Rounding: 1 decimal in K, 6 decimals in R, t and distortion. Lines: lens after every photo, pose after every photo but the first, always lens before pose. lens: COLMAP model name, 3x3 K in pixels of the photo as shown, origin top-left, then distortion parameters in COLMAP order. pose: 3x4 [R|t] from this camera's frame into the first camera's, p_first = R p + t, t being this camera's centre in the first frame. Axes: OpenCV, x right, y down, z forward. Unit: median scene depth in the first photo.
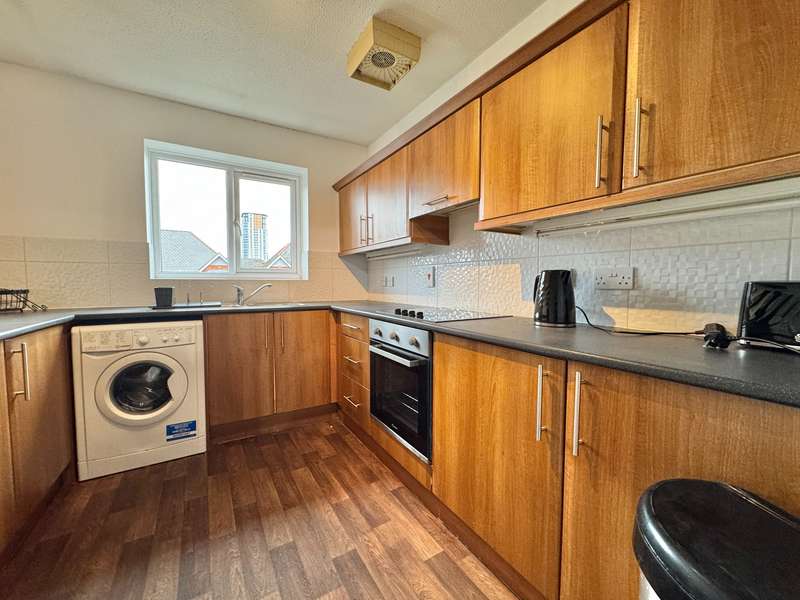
lens RADIAL K [[330.1, 0, 400.0], [0, 330.1, 300.0], [0, 0, 1]] dist [-0.002094, -0.000353]
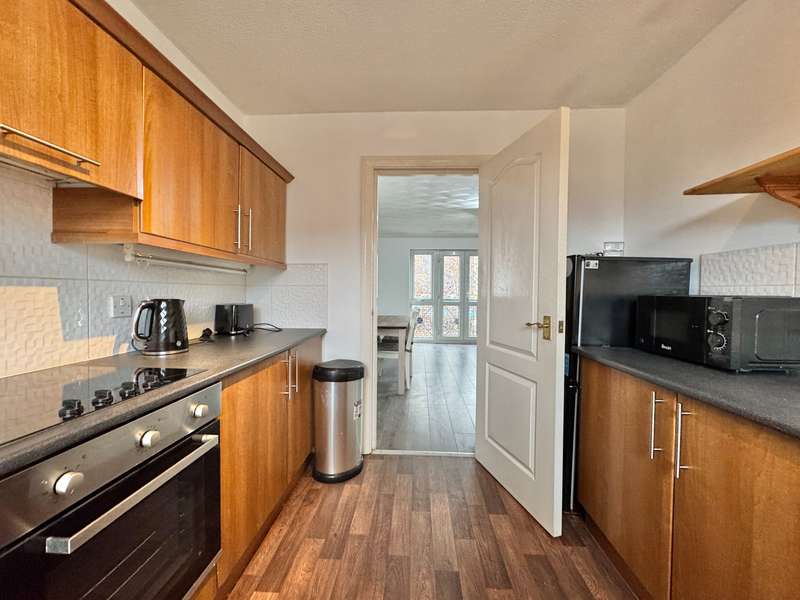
lens RADIAL K [[330.1, 0, 400.0], [0, 330.1, 300.0], [0, 0, 1]] dist [-0.002094, -0.000353]
pose [[-0.833972, 0.003461, 0.551796, -0.812753], [0.034322, 0.998369, 0.045612, -0.113242], [-0.550738, 0.056978, -0.832731, 1.519906]]
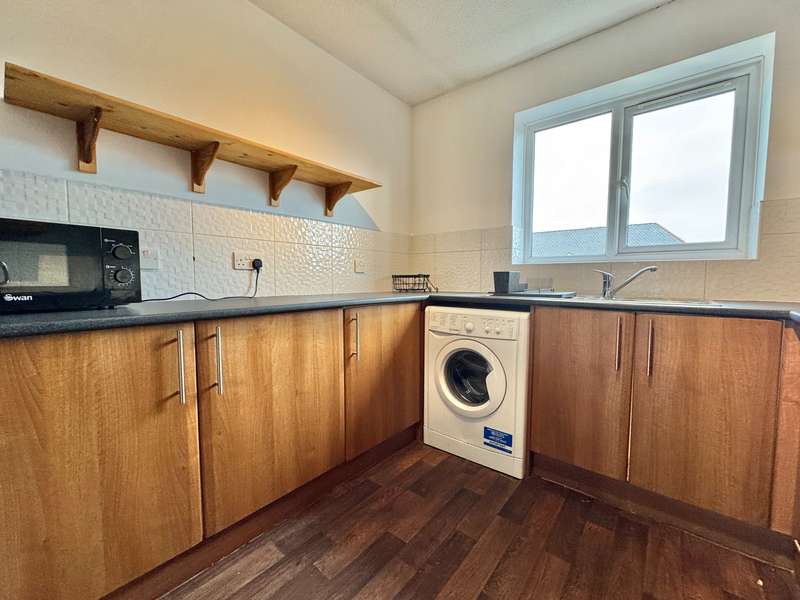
lens RADIAL K [[330.1, 0, 400.0], [0, 330.1, 300.0], [0, 0, 1]] dist [-0.002094, -0.000353]
pose [[0.335372, 0.061056, -0.940105, 0.028477], [-0.053513, 0.997521, 0.045695, 0.012996], [0.940565, 0.034983, 0.337808, 0.465376]]
